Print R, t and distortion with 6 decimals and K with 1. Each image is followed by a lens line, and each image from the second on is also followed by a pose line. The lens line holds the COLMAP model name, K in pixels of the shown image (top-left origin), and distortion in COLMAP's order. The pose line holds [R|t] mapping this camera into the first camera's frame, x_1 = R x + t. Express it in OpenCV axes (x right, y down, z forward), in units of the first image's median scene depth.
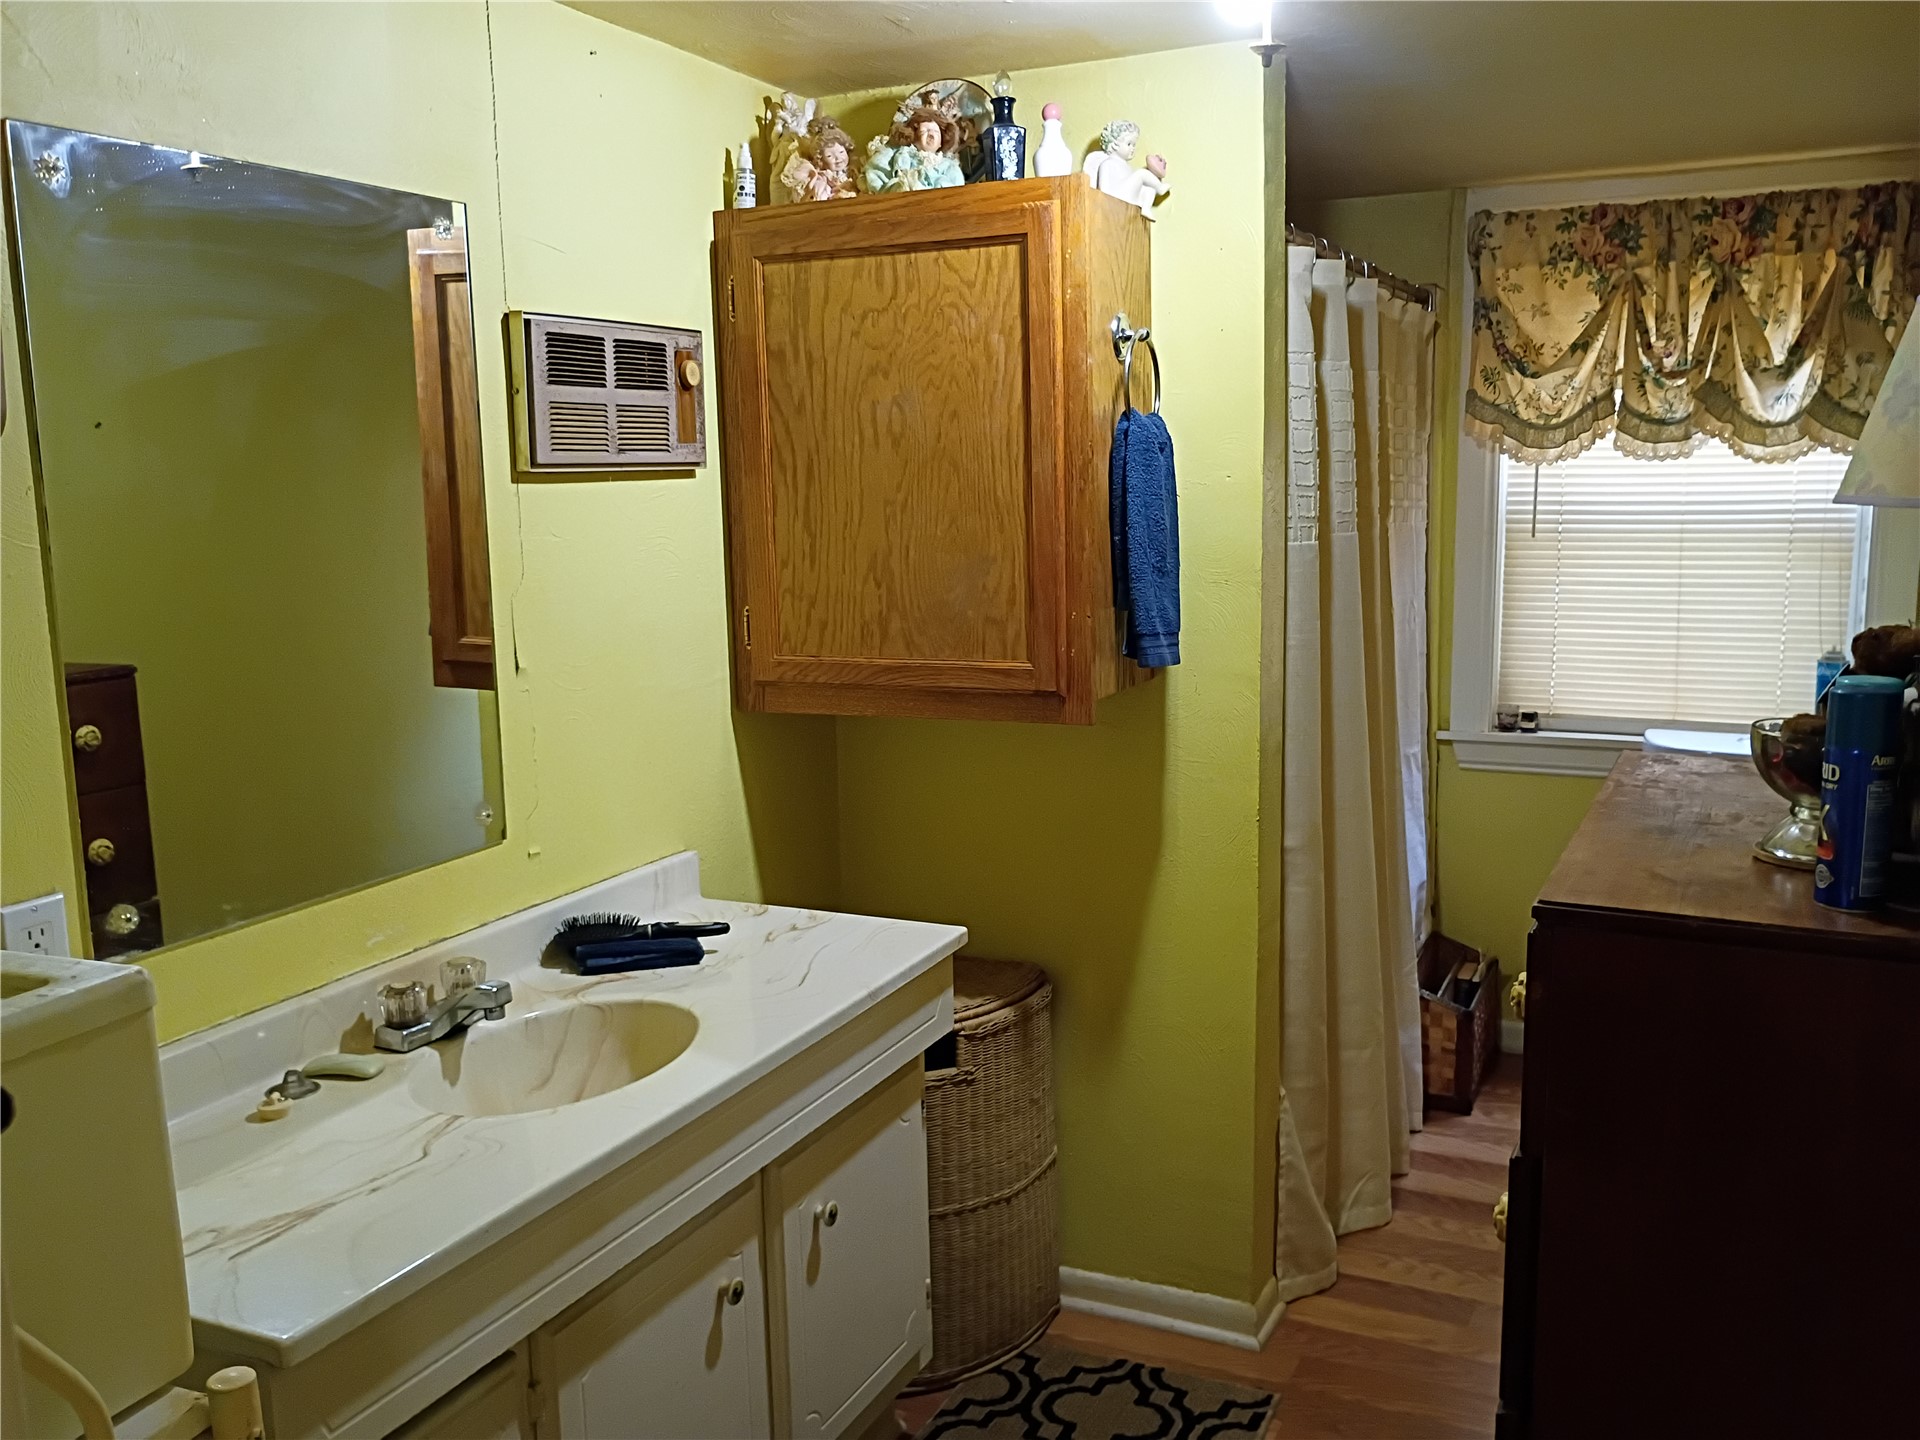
lens RADIAL K [[1663.7, 0, 958.2], [0, 1663.7, 717.7], [0, 0, 1]] dist [0.064544, -0.079349]
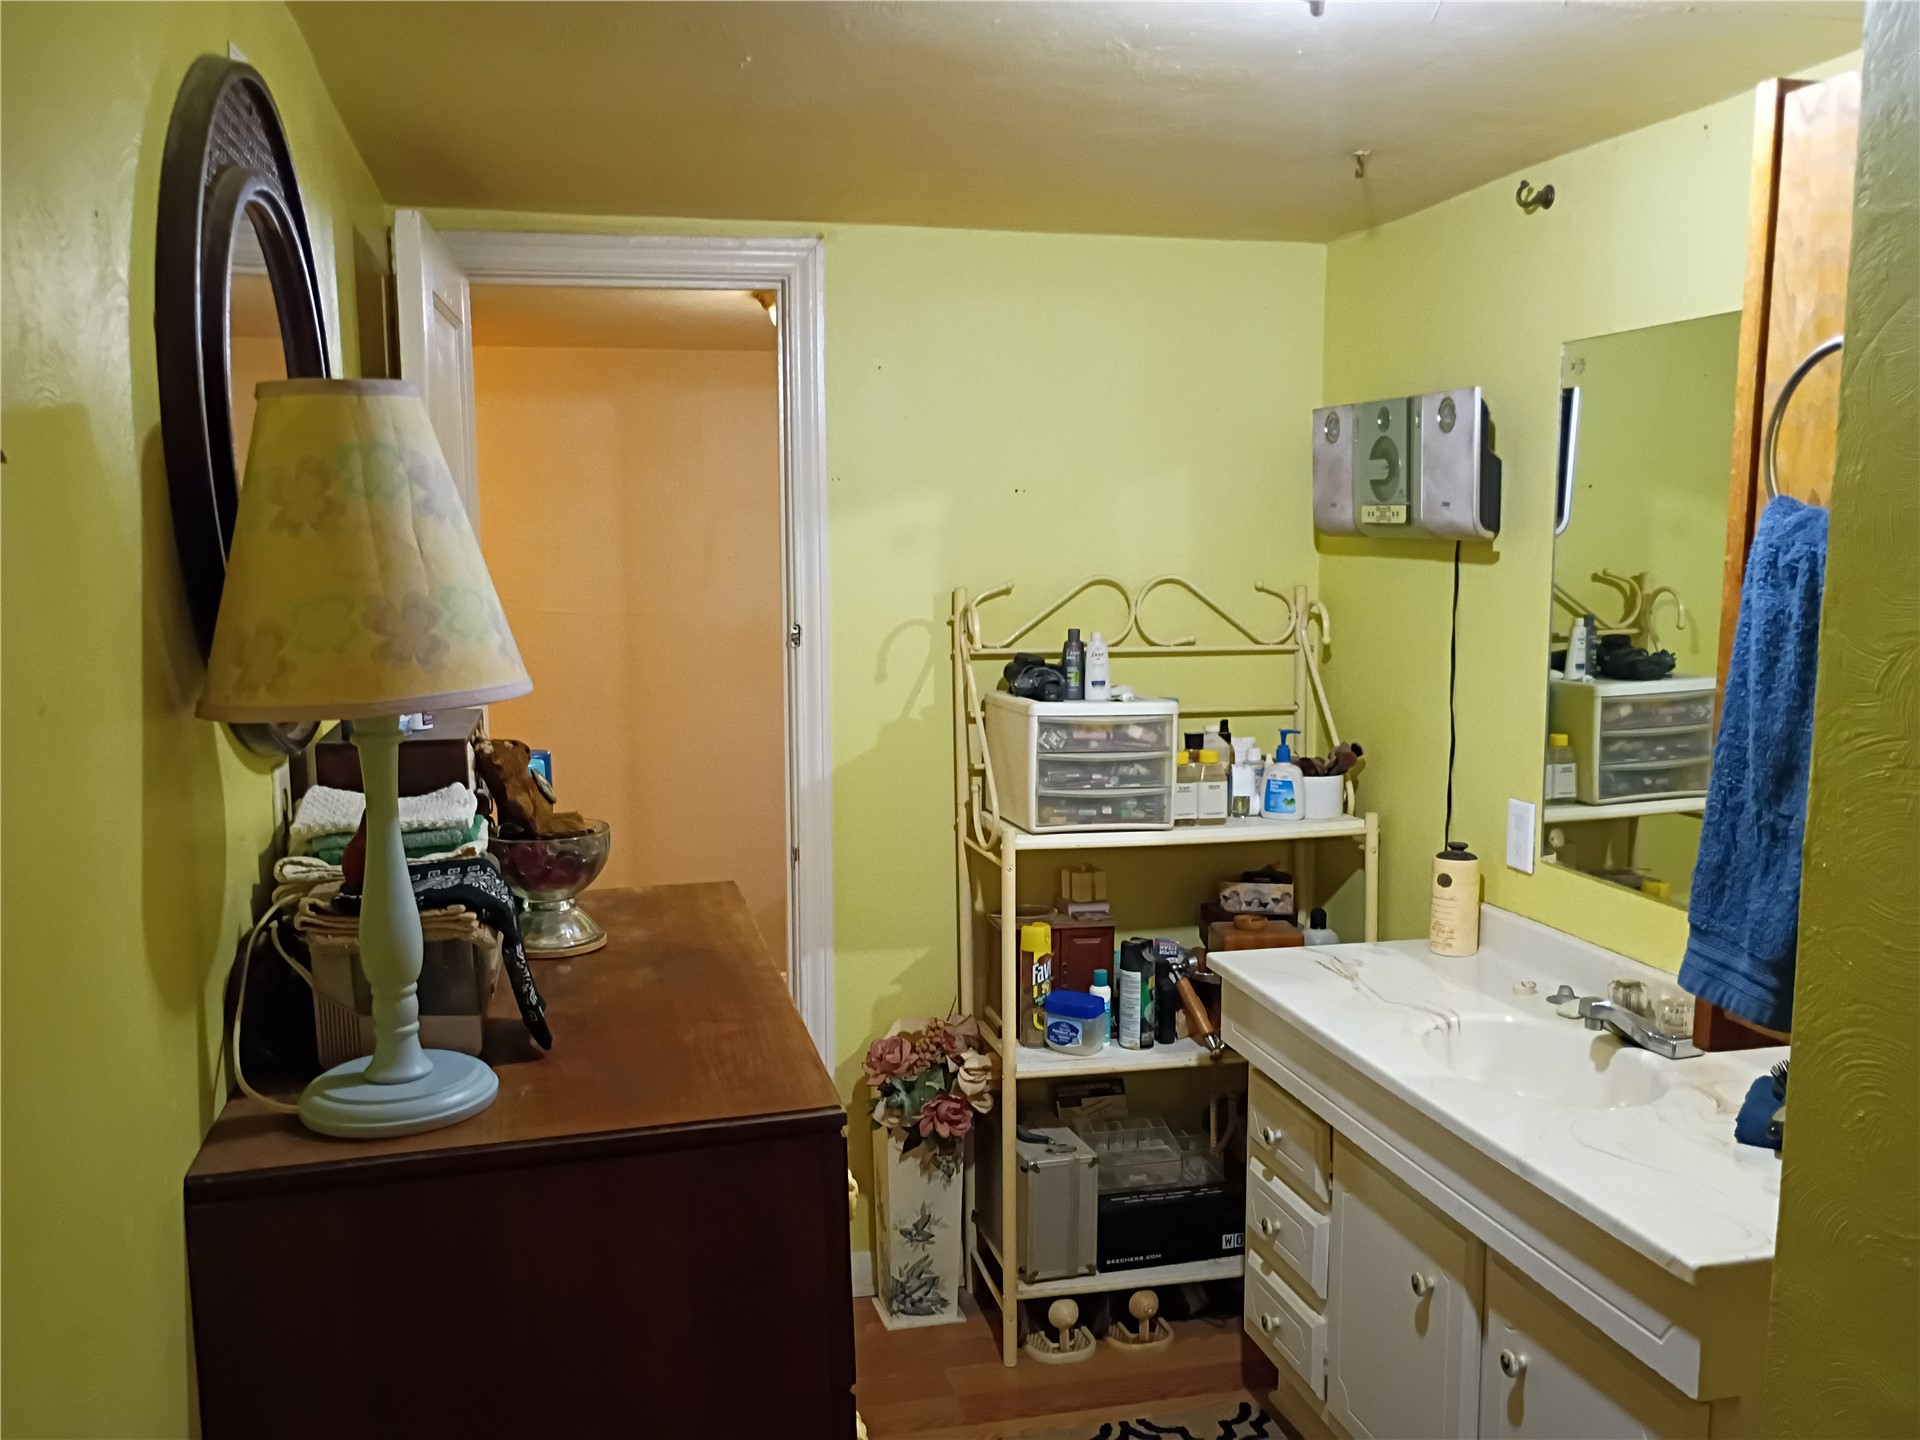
lens RADIAL K [[1663.7, 0, 958.8], [0, 1663.7, 723.5], [0, 0, 1]] dist [0.064544, -0.079349]
pose [[-0.762295, 0.102636, -0.639041, 0.353758], [-0.081370, 0.964315, 0.251942, -0.128101], [0.642095, 0.244053, -0.726741, 0.681698]]
